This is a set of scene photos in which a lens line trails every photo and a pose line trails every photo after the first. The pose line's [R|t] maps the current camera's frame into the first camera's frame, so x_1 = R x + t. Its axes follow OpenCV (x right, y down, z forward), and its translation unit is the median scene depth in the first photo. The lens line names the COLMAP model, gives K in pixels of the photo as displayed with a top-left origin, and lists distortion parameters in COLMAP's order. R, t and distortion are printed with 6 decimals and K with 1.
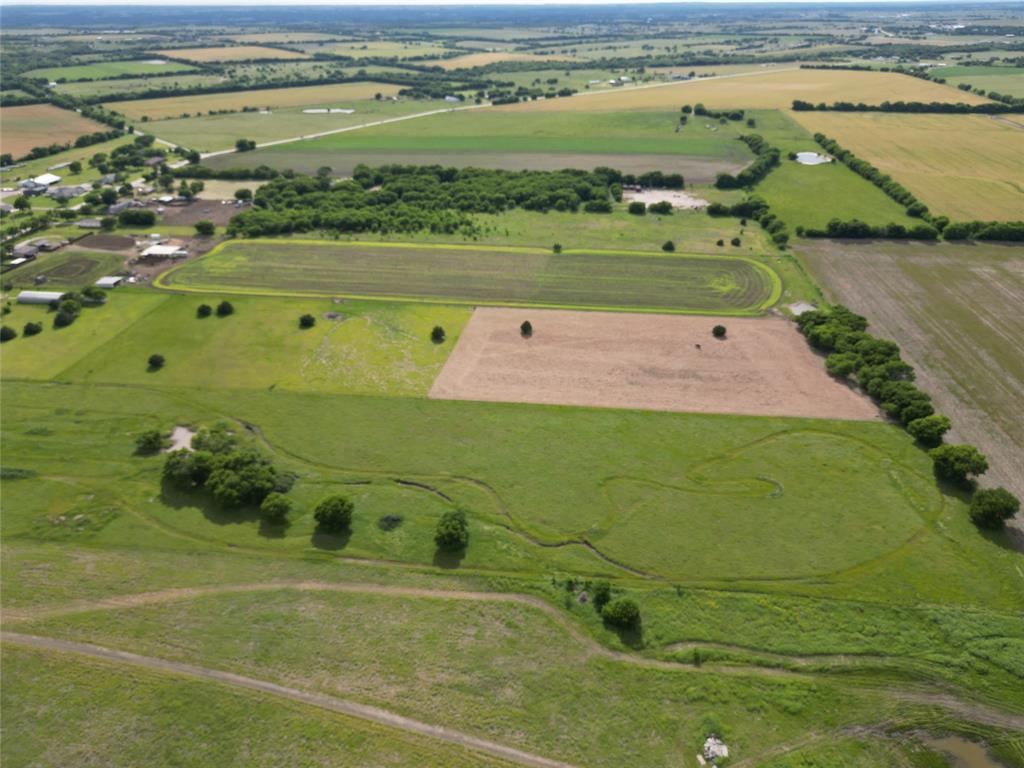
lens RADIAL K [[727.9, 0, 518.9], [0, 727.9, 385.7], [0, 0, 1]] dist [0.050859, -0.044225]
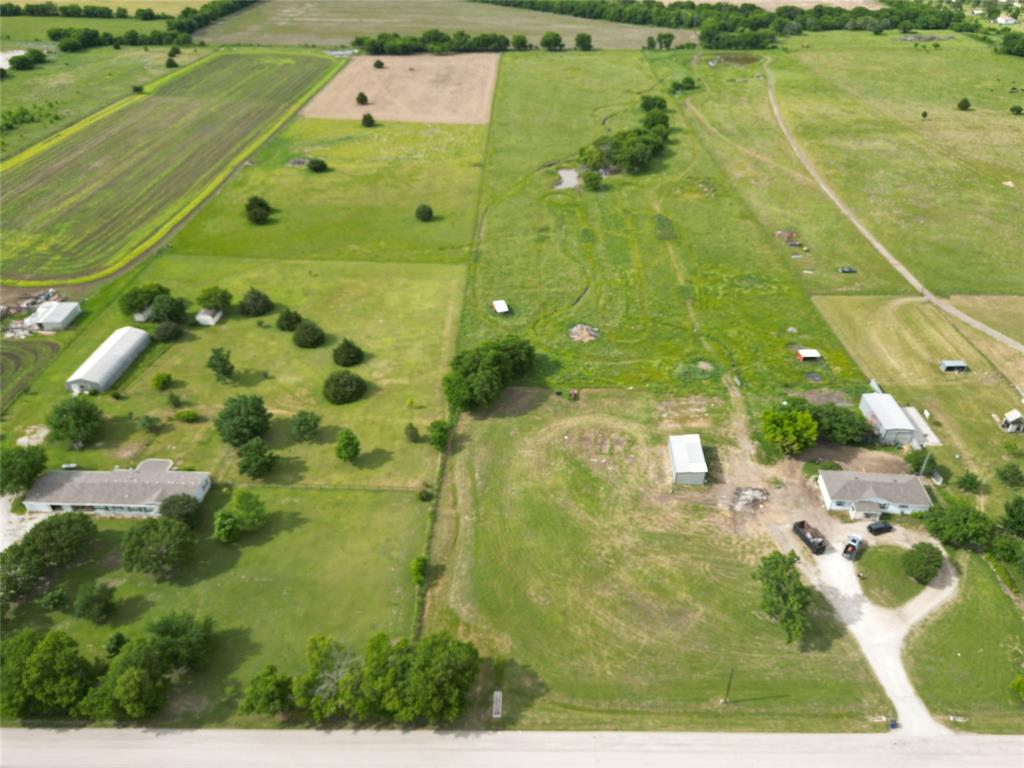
lens RADIAL K [[727.9, 0, 510.5], [0, 727.9, 383.2], [0, 0, 1]] dist [0.050859, -0.044225]
pose [[-0.074496, -0.567368, 0.820088, -1.001788], [0.472911, 0.703919, 0.529956, -0.224267], [-0.877955, 0.427308, 0.215876, 0.649831]]
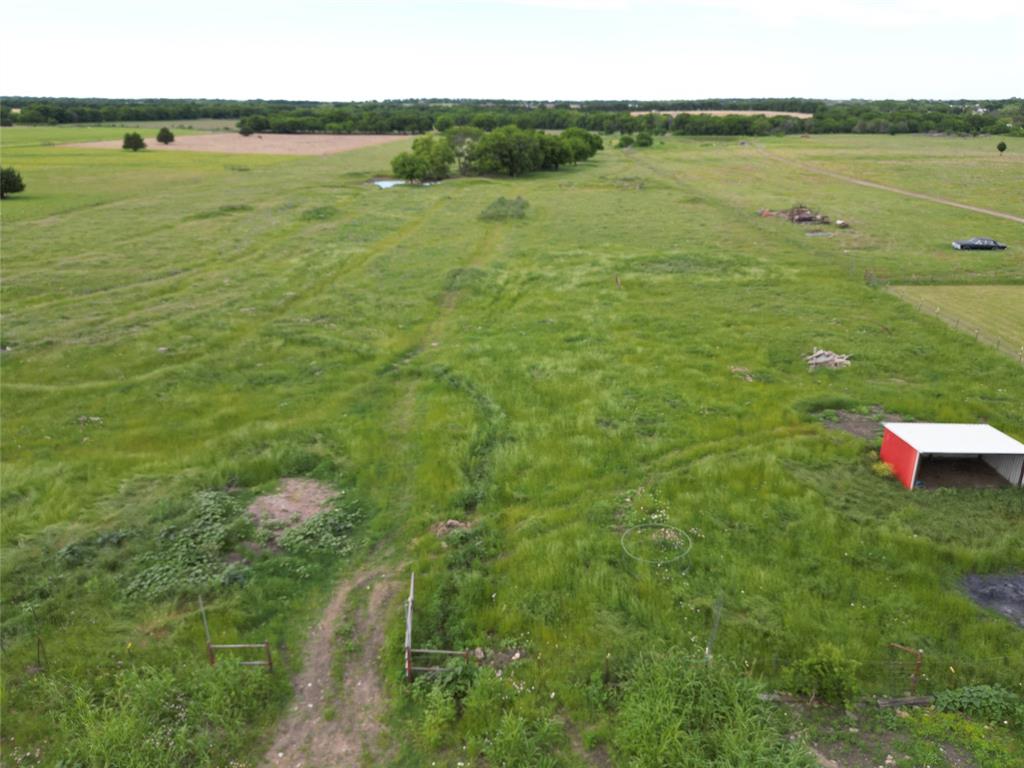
lens RADIAL K [[727.9, 0, 514.0], [0, 727.9, 383.9], [0, 0, 1]] dist [0.050859, -0.044225]
pose [[-0.047963, -0.358856, 0.932160, -0.704131], [0.465134, 0.817849, 0.338782, 0.034666], [-0.883940, 0.449829, 0.127689, 0.605185]]
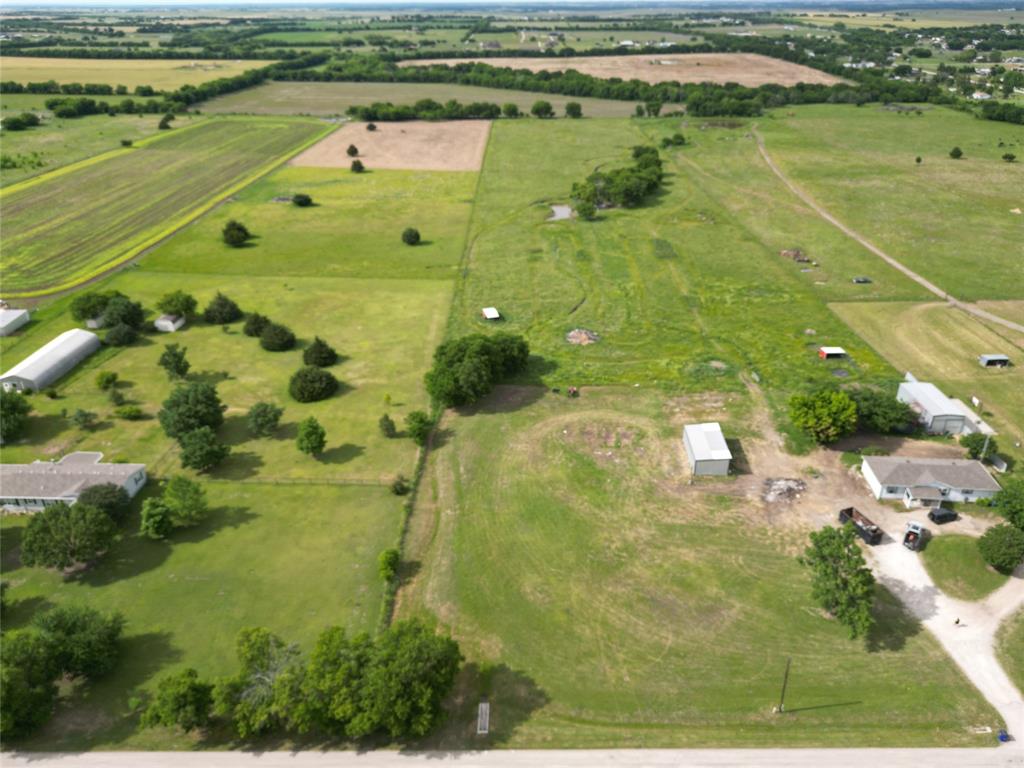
lens RADIAL K [[727.9, 0, 510.7], [0, 727.9, 382.8], [0, 0, 1]] dist [0.050859, -0.044225]
pose [[-0.084714, -0.459140, 0.884316, -0.988228], [0.472513, 0.762855, 0.441342, -0.162791], [-0.877243, 0.455238, 0.152325, 0.680198]]
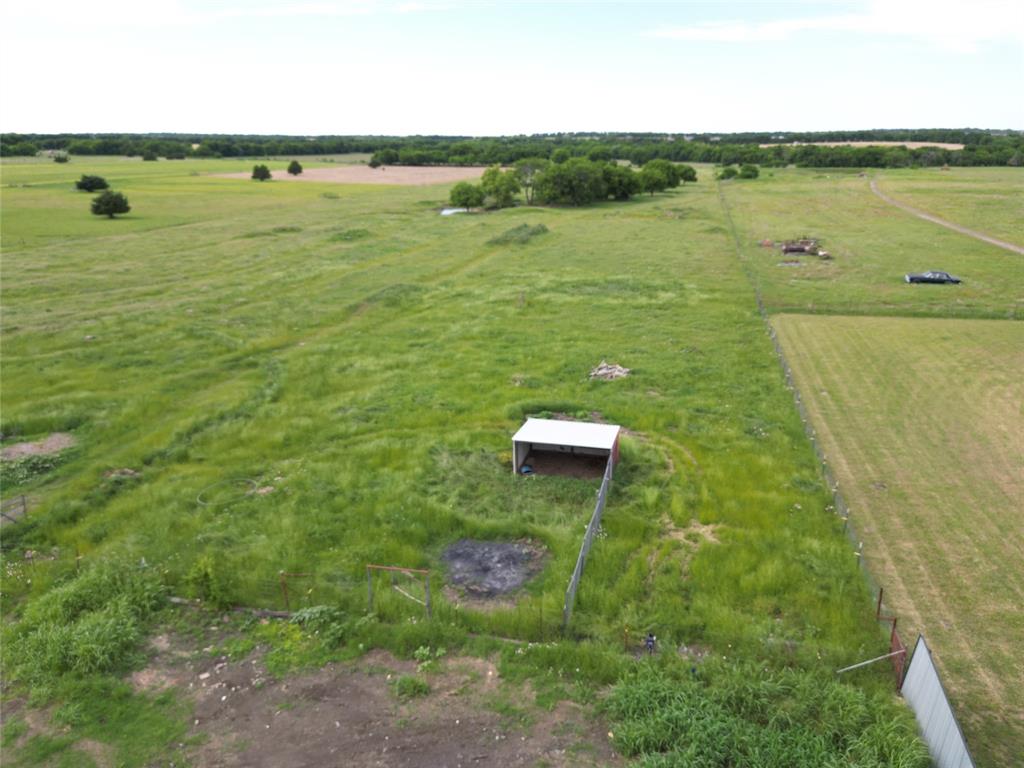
lens RADIAL K [[727.9, 0, 512.4], [0, 727.9, 381.8], [0, 0, 1]] dist [0.050859, -0.044225]
pose [[0.149240, -0.315709, 0.937046, -0.713747], [0.465430, 0.858541, 0.215132, 0.058126], [-0.872412, 0.404023, 0.275069, 0.561464]]
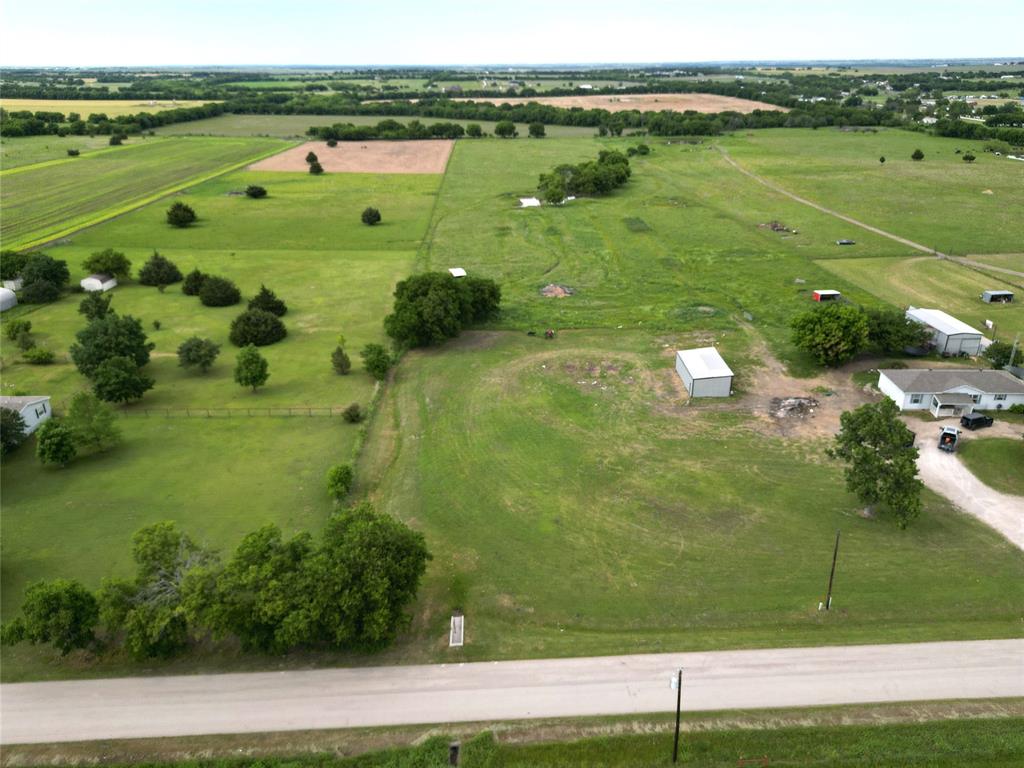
lens RADIAL K [[727.9, 0, 510.9], [0, 727.9, 381.9], [0, 0, 1]] dist [0.050859, -0.044225]
pose [[-0.133842, -0.394475, 0.909107, -0.975650], [0.469505, 0.782633, 0.408718, -0.108592], [-0.872726, 0.481534, 0.080459, 0.710491]]
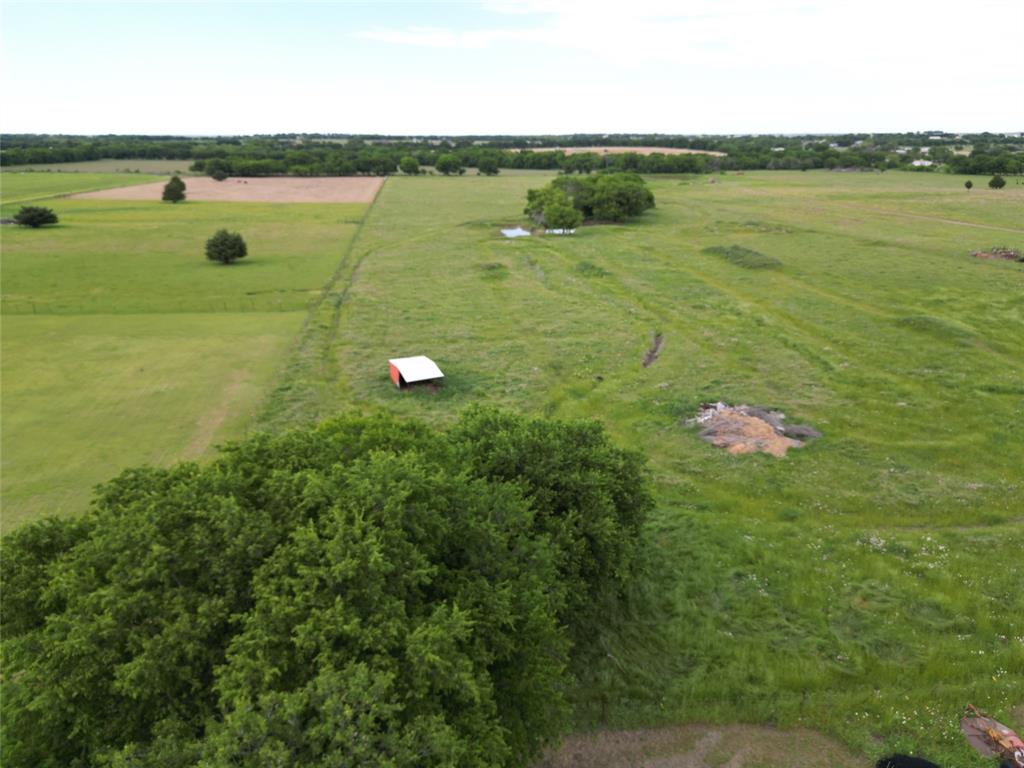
lens RADIAL K [[727.9, 0, 514.8], [0, 727.9, 383.7], [0, 0, 1]] dist [0.050859, -0.044225]
pose [[-0.232779, -0.311904, 0.921157, -0.699078], [0.455602, 0.801836, 0.386634, -0.044221], [-0.859209, 0.509681, -0.044546, 0.731951]]
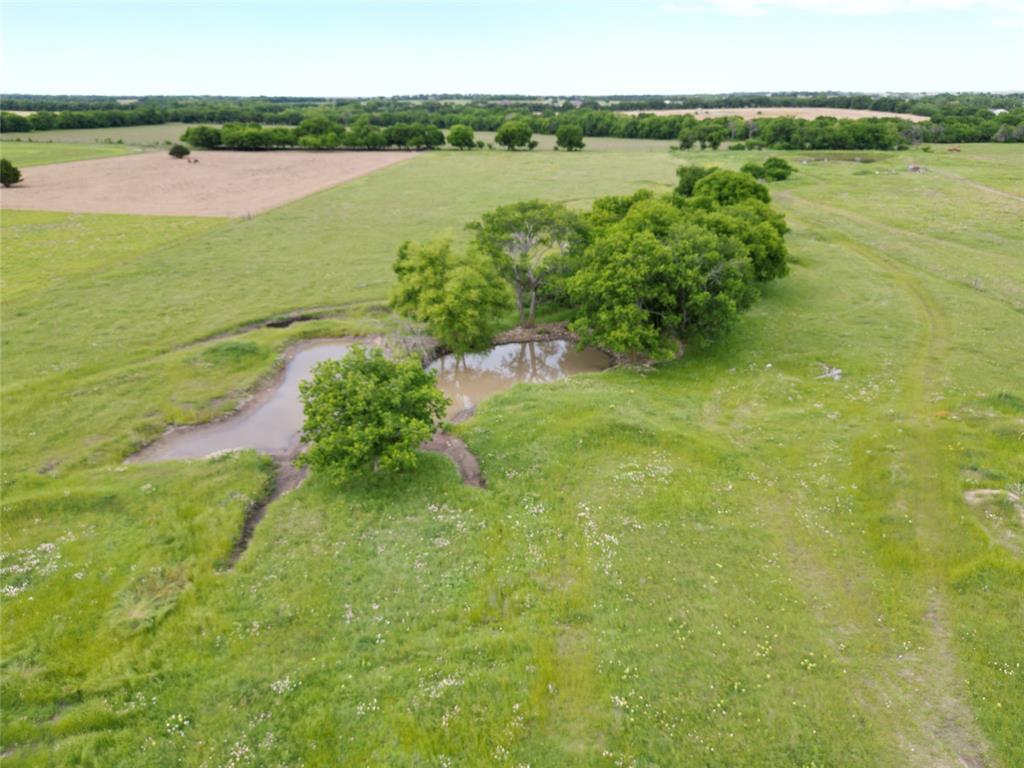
lens RADIAL K [[727.9, 0, 513.7], [0, 727.9, 383.3], [0, 0, 1]] dist [0.050859, -0.044225]
pose [[-0.034138, -0.364726, 0.930489, -0.415762], [0.469975, 0.815808, 0.337017, 0.018791], [-0.882019, 0.448811, 0.143562, 0.616263]]
